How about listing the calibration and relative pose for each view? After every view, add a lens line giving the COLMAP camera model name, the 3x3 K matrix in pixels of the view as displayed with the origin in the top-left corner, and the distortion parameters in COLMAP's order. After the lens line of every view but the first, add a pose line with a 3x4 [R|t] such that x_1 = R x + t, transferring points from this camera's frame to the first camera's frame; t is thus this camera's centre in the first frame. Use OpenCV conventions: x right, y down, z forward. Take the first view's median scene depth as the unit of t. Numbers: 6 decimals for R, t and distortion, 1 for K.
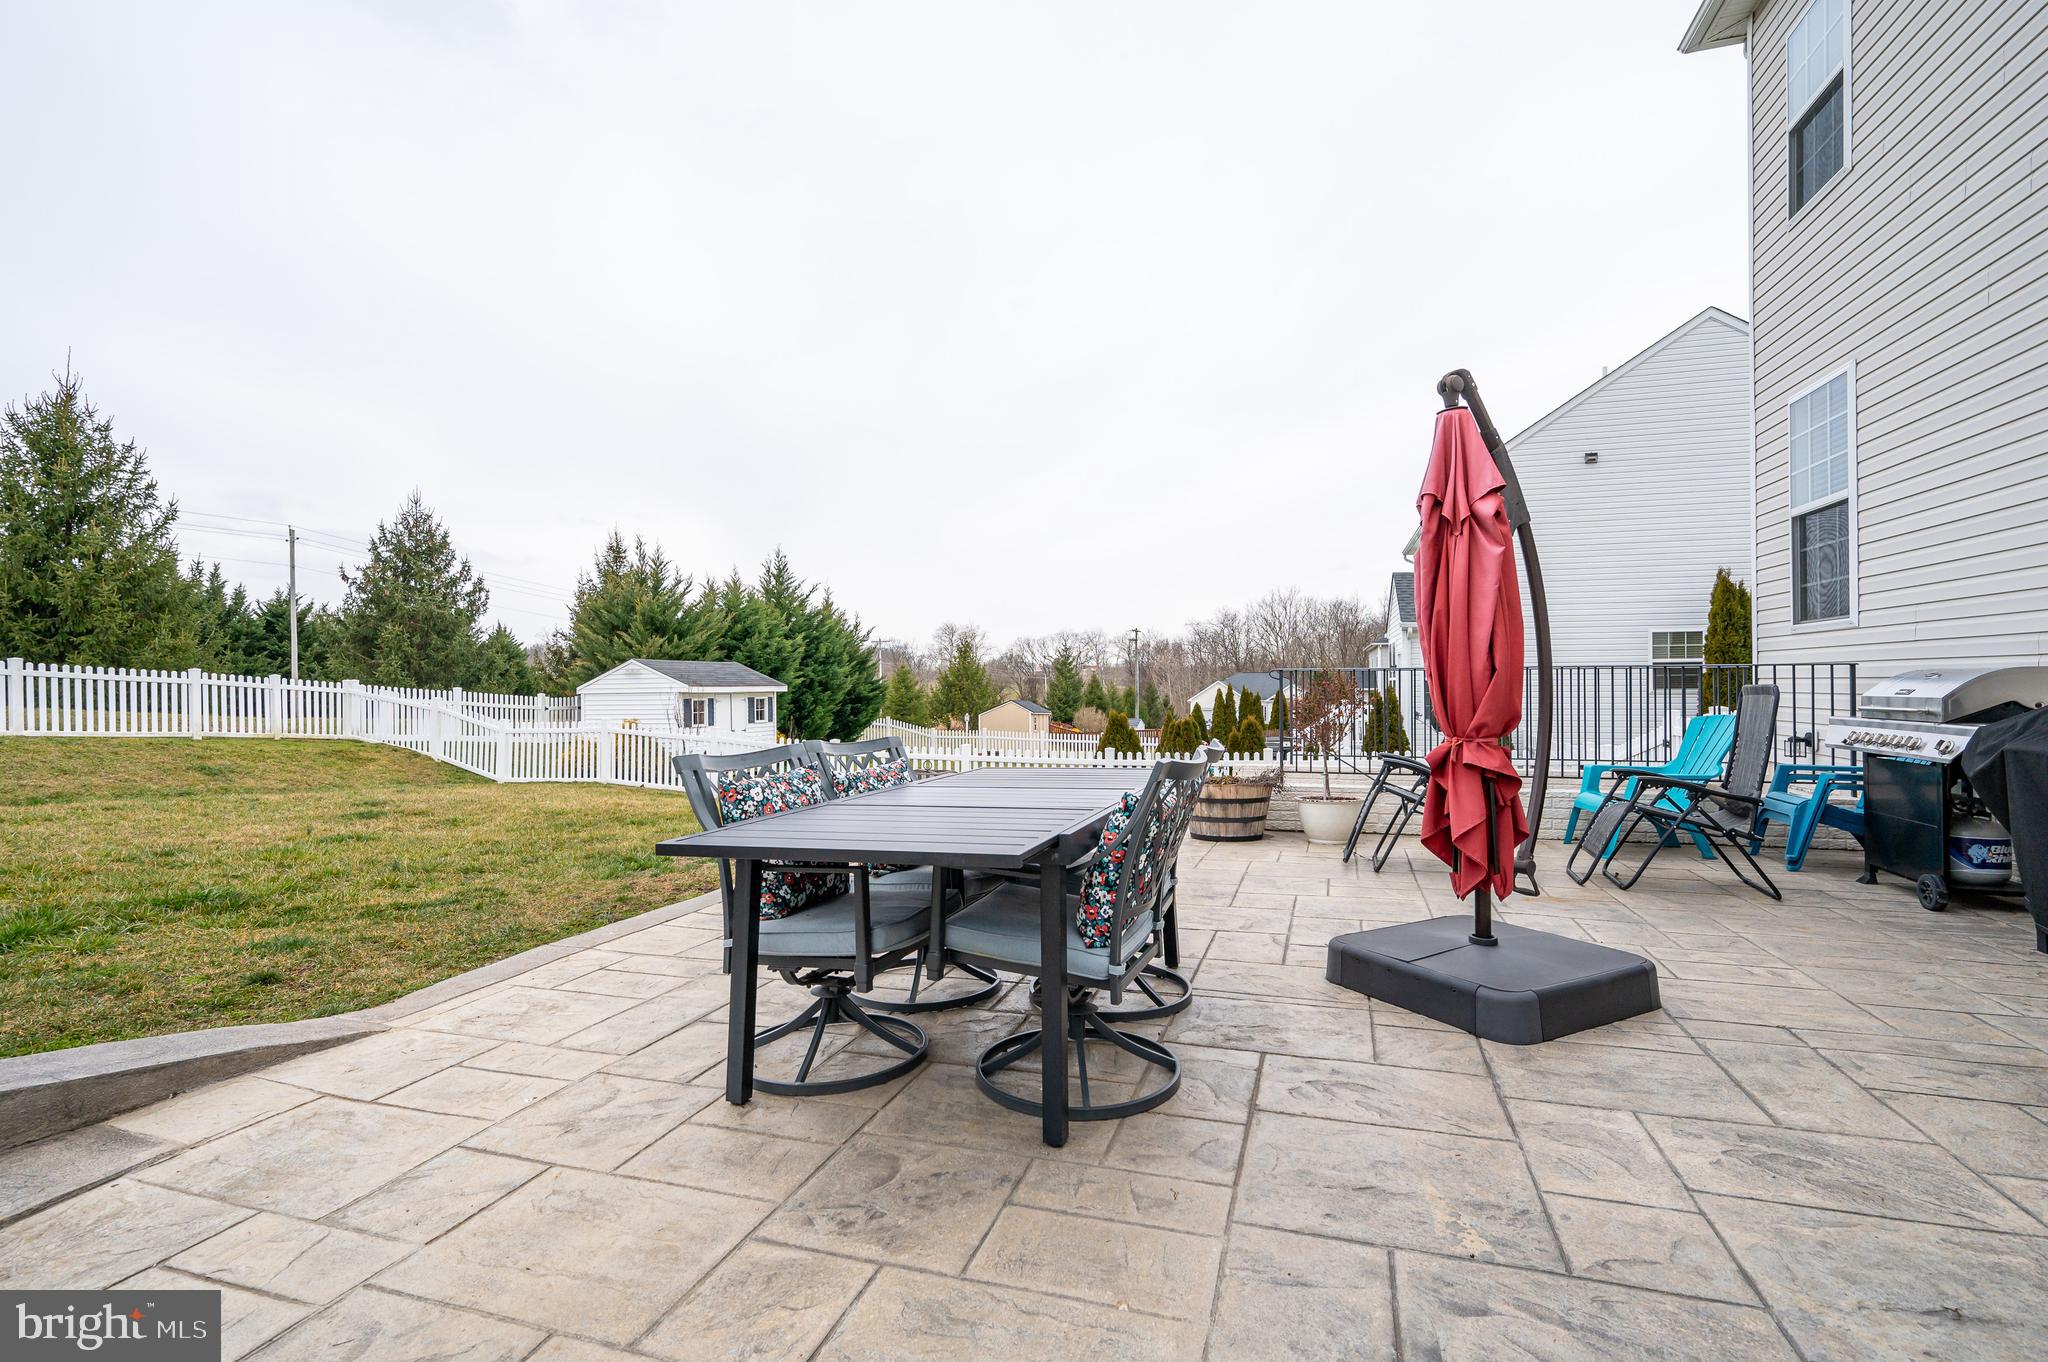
lens RADIAL K [[926.9, 0, 1037.6], [0, 926.9, 676.3], [0, 0, 1]] dist [0.000208, -0.000091]
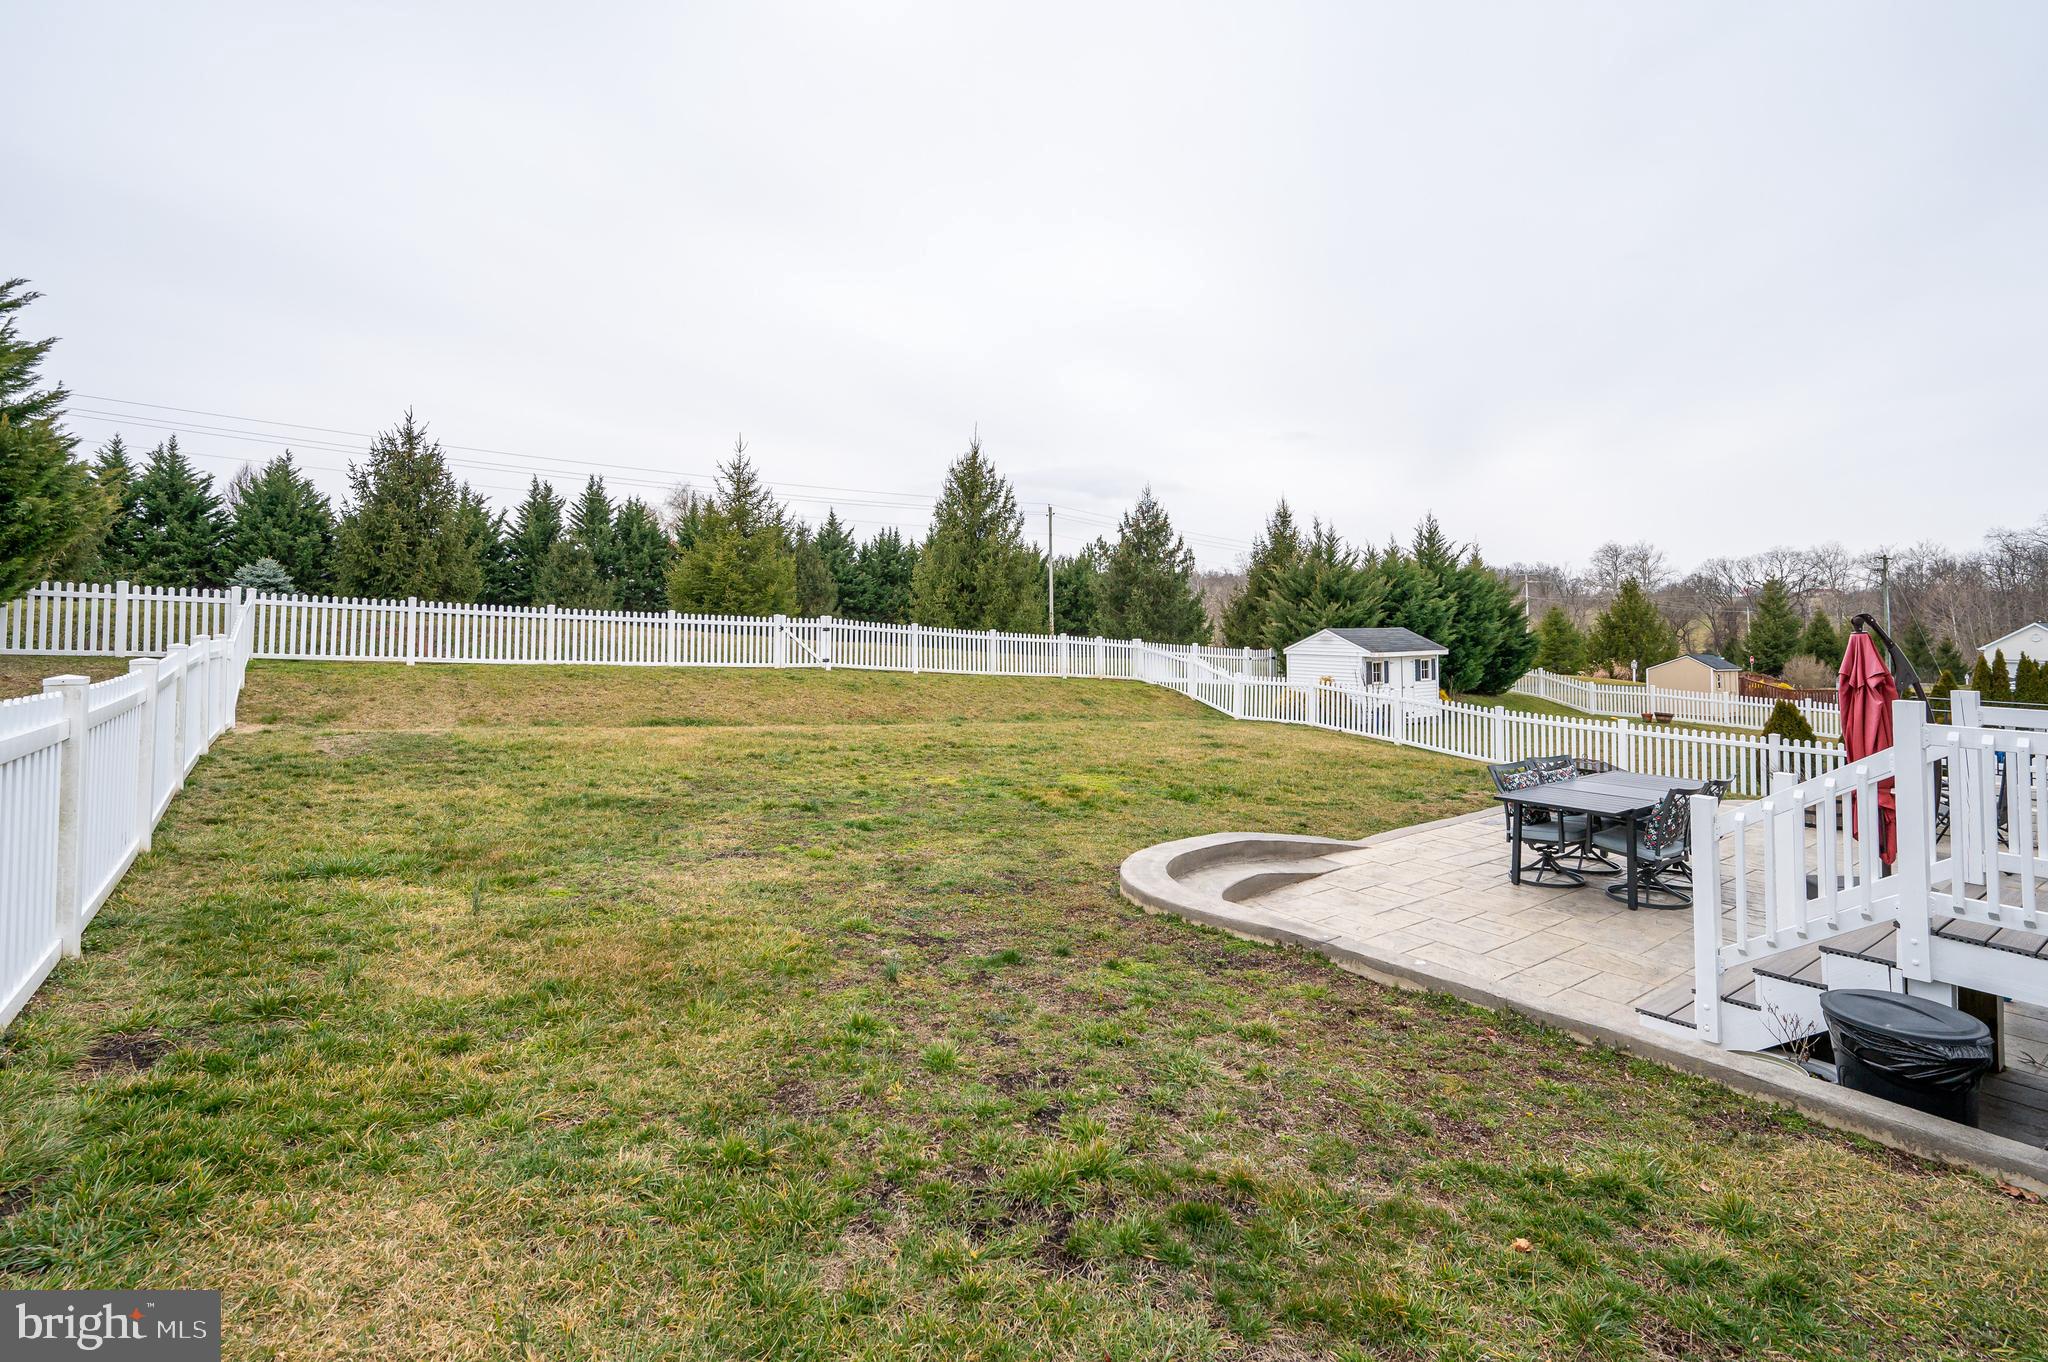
lens RADIAL K [[943.6, 0, 1074.3], [0, 943.6, 571.9], [0, 0, 1]] dist [-0.002377, -0.000361]
pose [[0.817541, -0.015659, -0.575658, 0.023998], [-0.004452, 0.999429, -0.033509, -0.037848], [0.575854, 0.029958, 0.817004, -0.199177]]
